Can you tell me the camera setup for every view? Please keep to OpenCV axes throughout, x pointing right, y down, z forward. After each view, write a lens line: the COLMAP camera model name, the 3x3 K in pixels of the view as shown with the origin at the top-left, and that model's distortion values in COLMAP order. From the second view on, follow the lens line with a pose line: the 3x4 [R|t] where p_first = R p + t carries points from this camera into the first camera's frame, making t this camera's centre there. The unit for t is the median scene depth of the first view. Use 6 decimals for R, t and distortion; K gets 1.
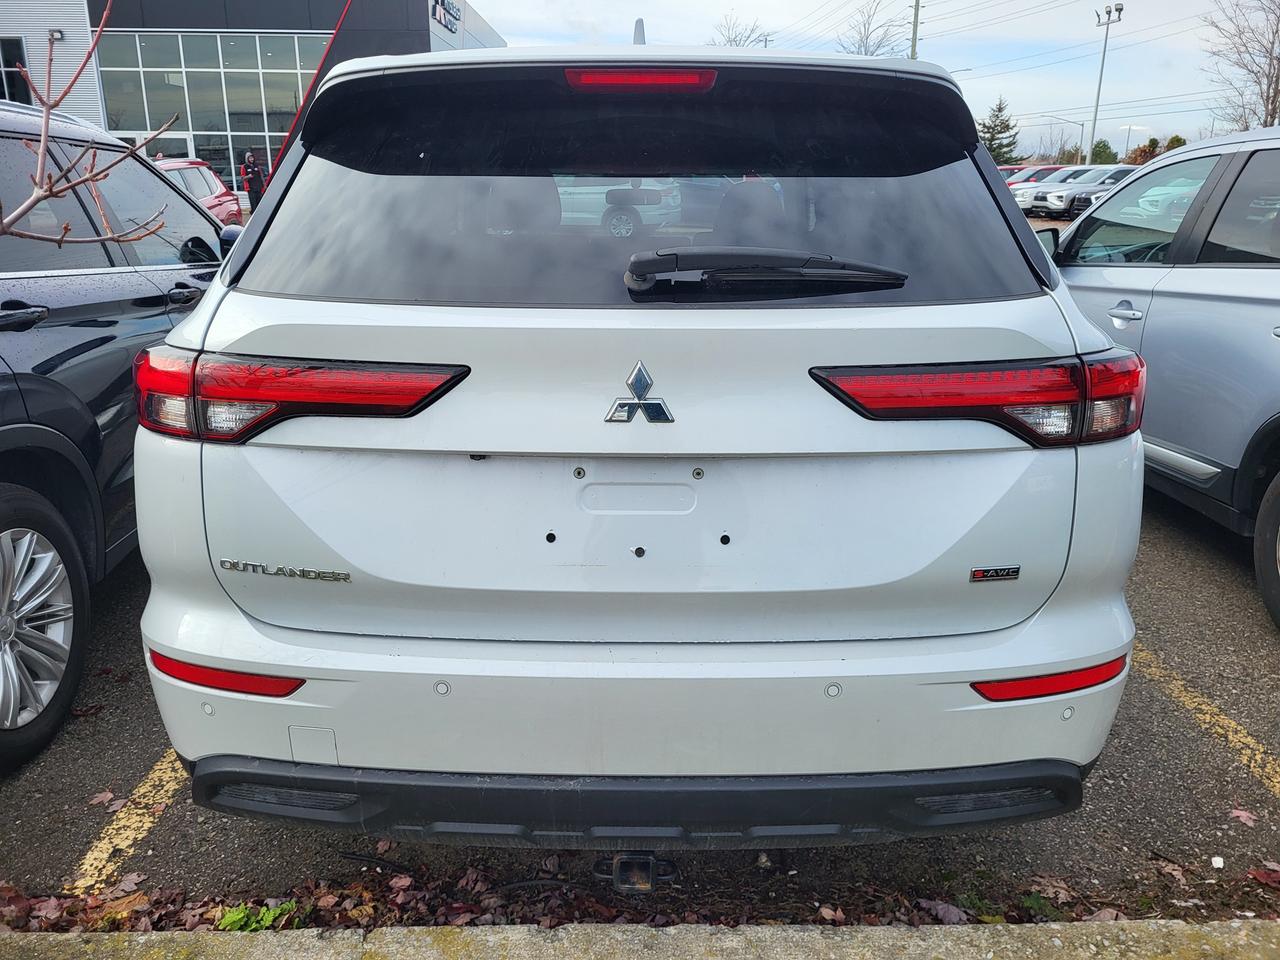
lens RADIAL K [[970.3, 0, 601.9], [0, 970.3, 475.0], [0, 0, 1]] dist [0.056506, -0.055021]
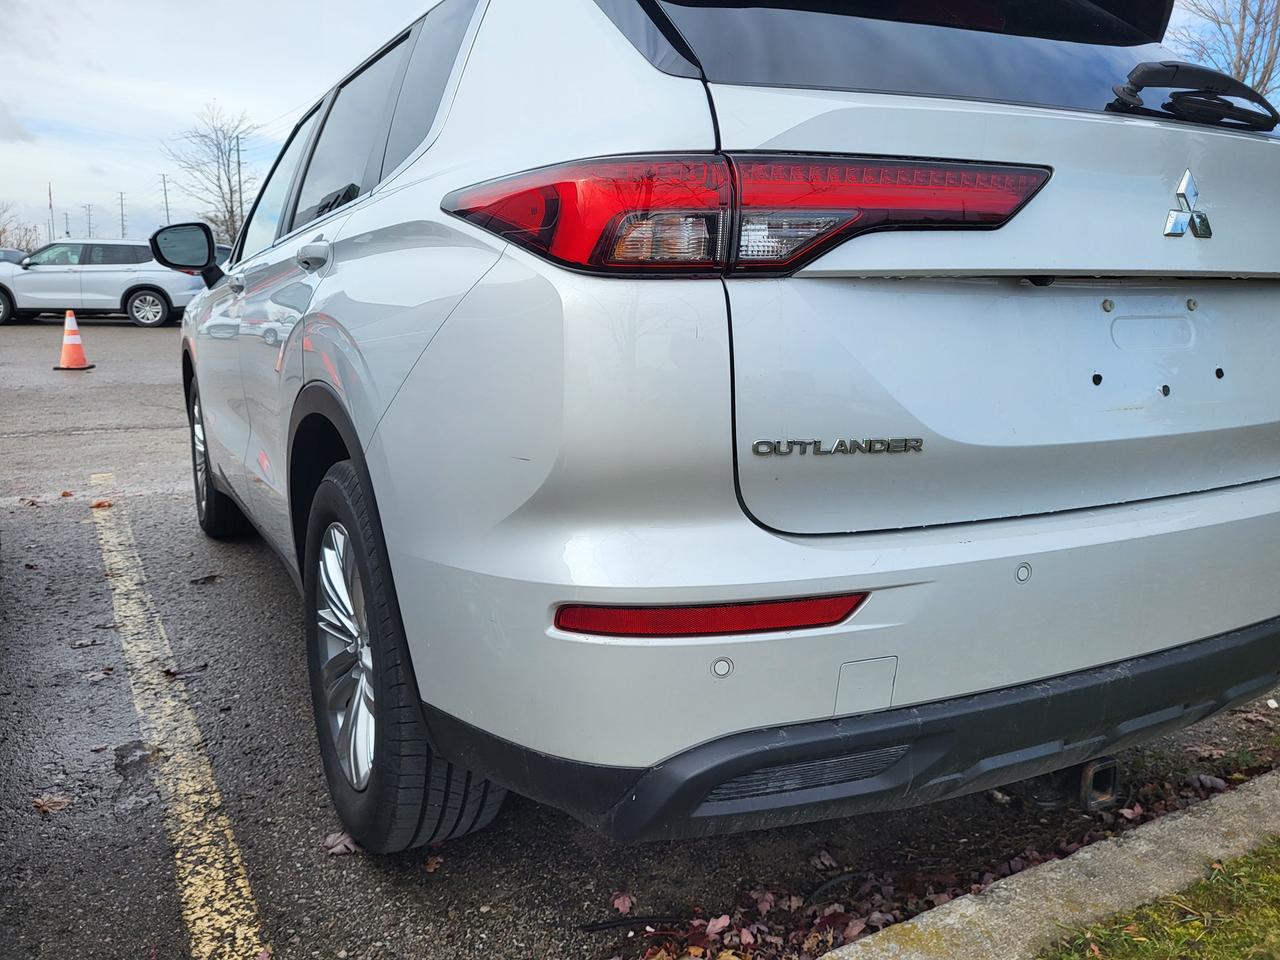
lens RADIAL K [[987.2, 0, 642.7], [0, 987.2, 459.0], [0, 0, 1]] dist [0.053333, -0.057874]
pose [[0.877464, -0.083188, 0.472374, -0.809812], [0.132169, 0.988652, -0.071405, 0.140531], [-0.461073, 0.125089, 0.878501, 0.401976]]
